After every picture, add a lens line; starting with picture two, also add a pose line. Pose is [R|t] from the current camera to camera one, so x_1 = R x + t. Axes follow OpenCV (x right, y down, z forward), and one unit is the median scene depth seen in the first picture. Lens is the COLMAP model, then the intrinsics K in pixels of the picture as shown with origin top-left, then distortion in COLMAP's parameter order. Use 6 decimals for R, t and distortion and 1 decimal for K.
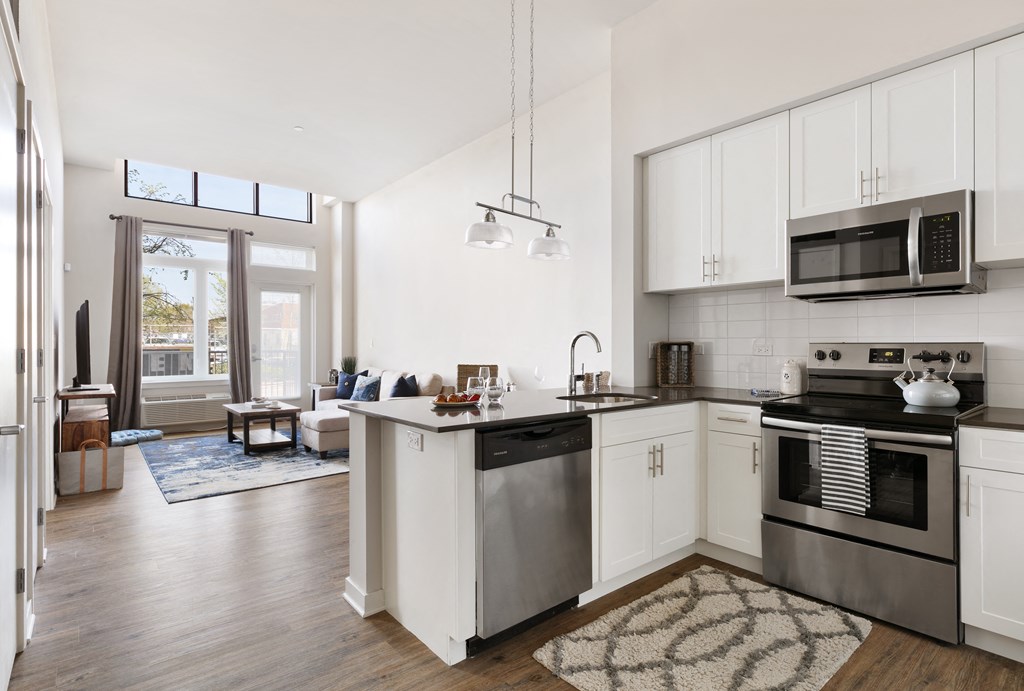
lens RADIAL K [[510.8, 0, 514.4], [0, 510.8, 346.4], [0, 0, 1]] dist [0.000936, 0.000136]
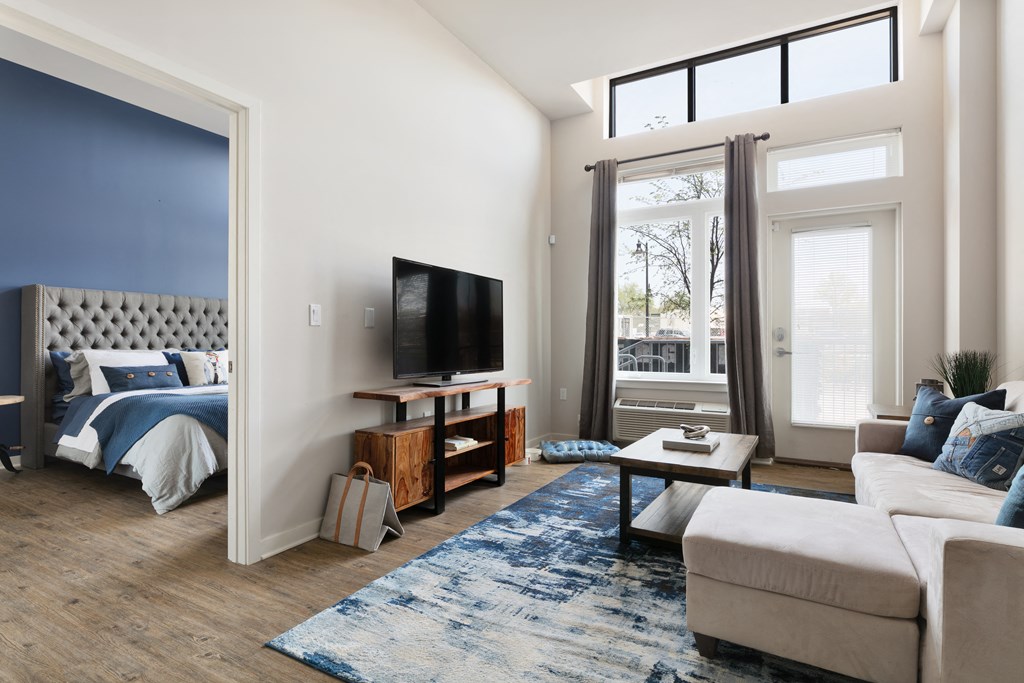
lens RADIAL K [[516.6, 0, 507.4], [0, 516.6, 341.5], [0, 0, 1]] dist [-0.006288, -0.001864]
pose [[0.355291, 0.007357, -0.934727, -0.074093], [0.000353, 0.999968, 0.008004, 0.008639], [0.934756, -0.003174, 0.355277, 0.549626]]
